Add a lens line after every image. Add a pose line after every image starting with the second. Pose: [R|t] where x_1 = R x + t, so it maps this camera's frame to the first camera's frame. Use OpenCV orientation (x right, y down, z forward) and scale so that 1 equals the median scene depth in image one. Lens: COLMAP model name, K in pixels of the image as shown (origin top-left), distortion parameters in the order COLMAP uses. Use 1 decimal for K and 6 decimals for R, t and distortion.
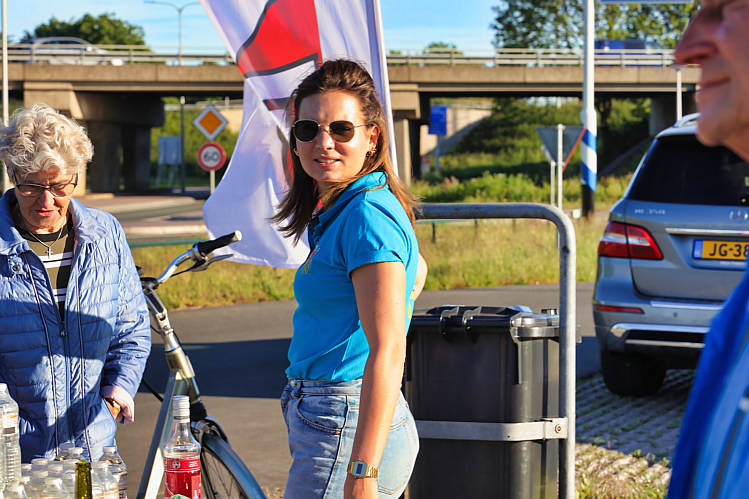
lens RADIAL K [[1109.1, 0, 374.5], [0, 1109.1, 249.5], [0, 0, 1]] dist [0.167197, 0.008529]
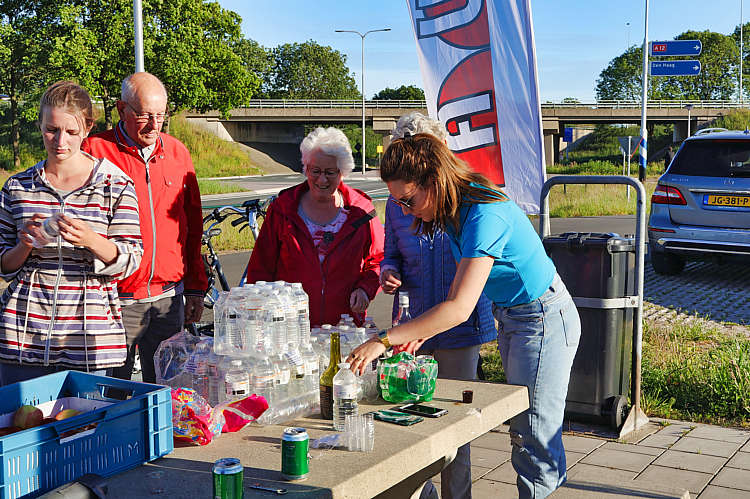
lens RADIAL K [[1110.6, 0, 375.0], [0, 1110.6, 249.5], [0, 0, 1]] dist [0.167197, 0.008529]
pose [[0.993536, 0.016649, -0.112293, -0.060746], [-0.014264, 0.999656, 0.022014, 0.055838], [0.112621, -0.020270, 0.993431, -1.080096]]
